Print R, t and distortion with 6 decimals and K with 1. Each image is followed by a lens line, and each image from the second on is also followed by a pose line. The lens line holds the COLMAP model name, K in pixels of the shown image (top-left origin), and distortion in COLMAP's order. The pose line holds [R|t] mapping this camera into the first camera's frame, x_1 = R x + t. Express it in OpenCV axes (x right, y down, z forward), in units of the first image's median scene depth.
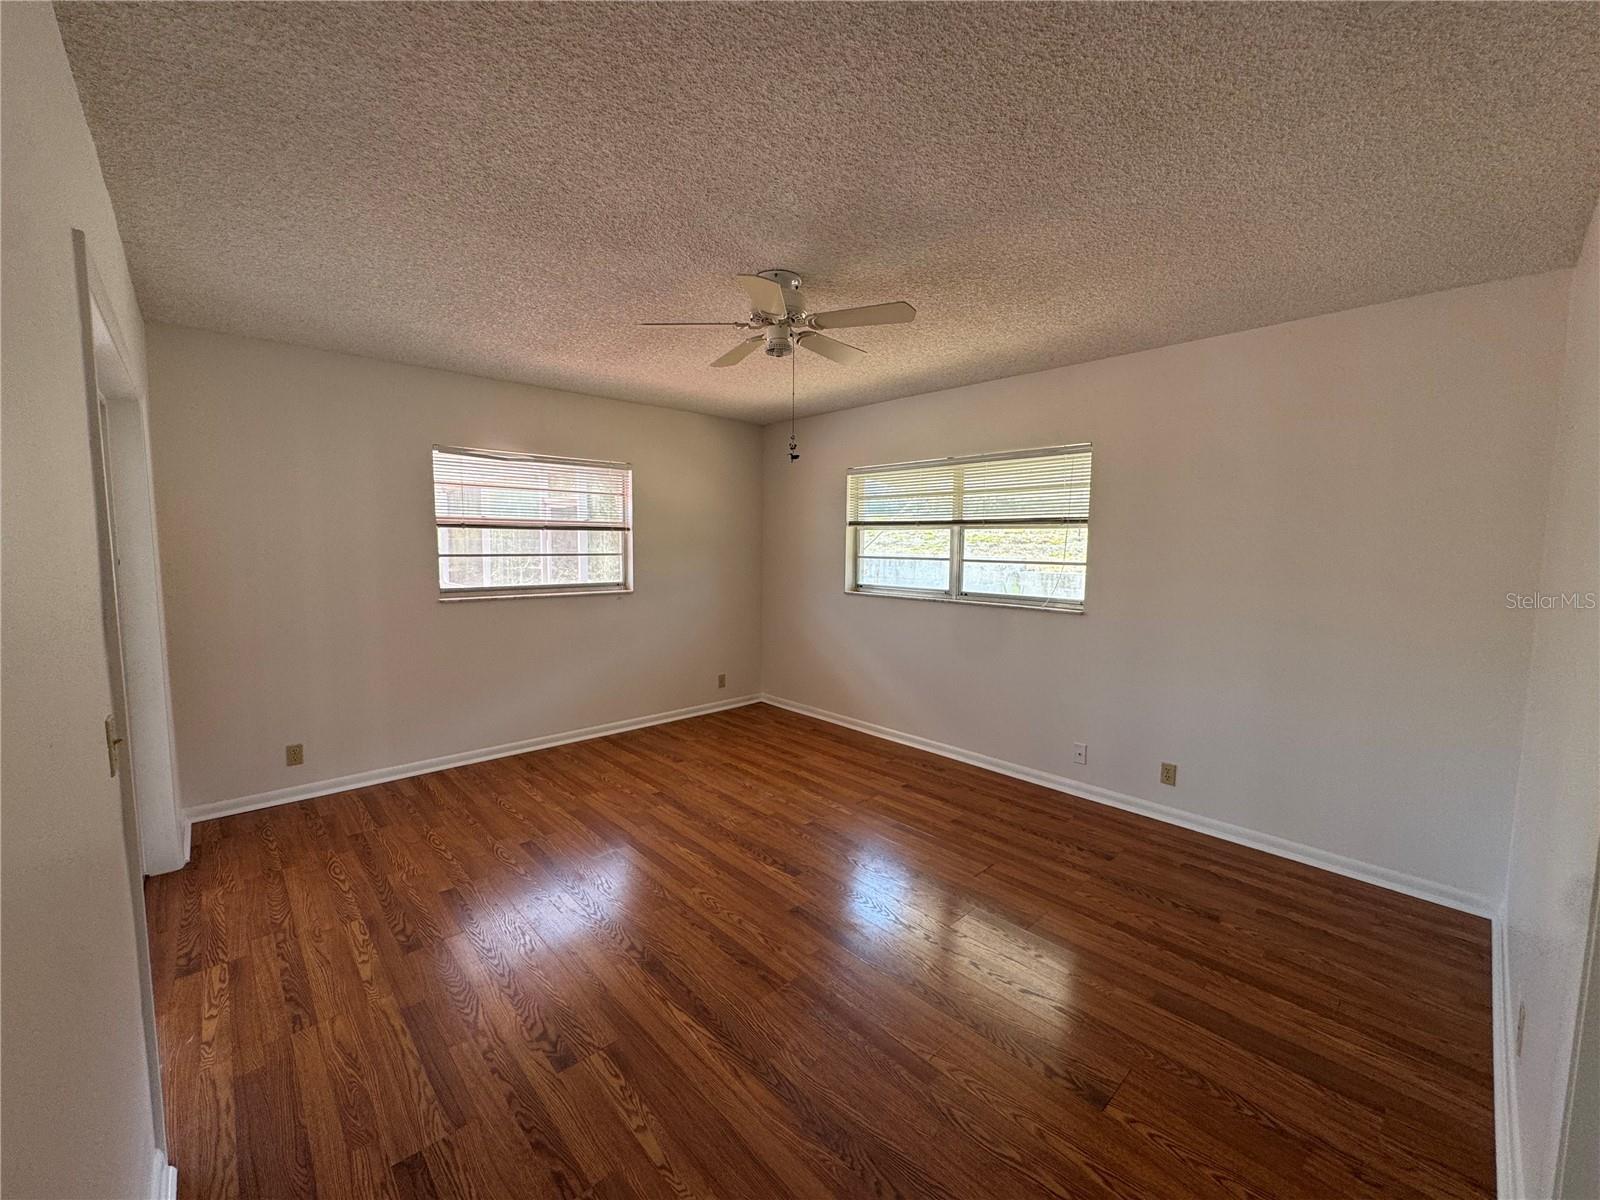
lens RADIAL K [[637.4, 0, 801.9], [0, 637.4, 599.4], [0, 0, 1]] dist [-0.003664, -0.000189]
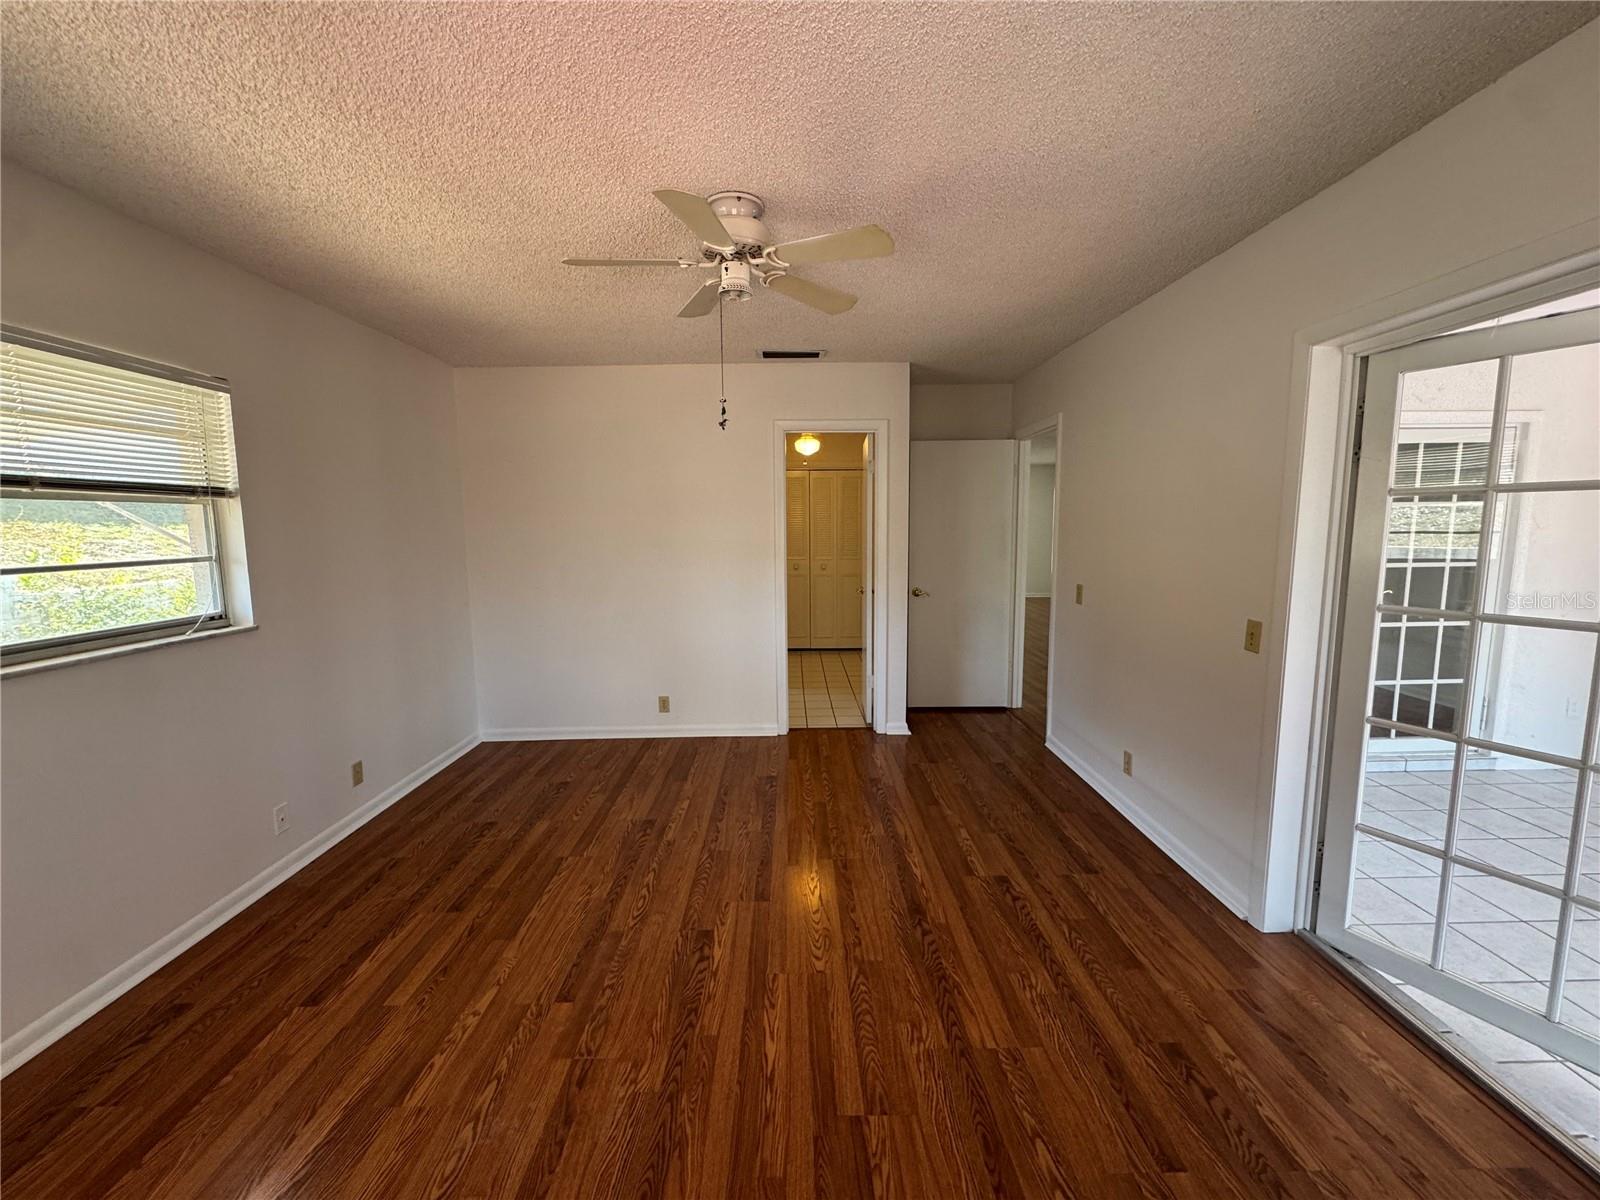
lens RADIAL K [[641.4, 0, 798.4], [0, 641.4, 566.9], [0, 0, 1]] dist [-0.000487, 0.000165]
pose [[-0.738046, -0.049229, 0.672952, -0.465391], [0.063481, 0.987845, 0.141886, -0.104792], [-0.671757, 0.147438, -0.725950, 1.077027]]
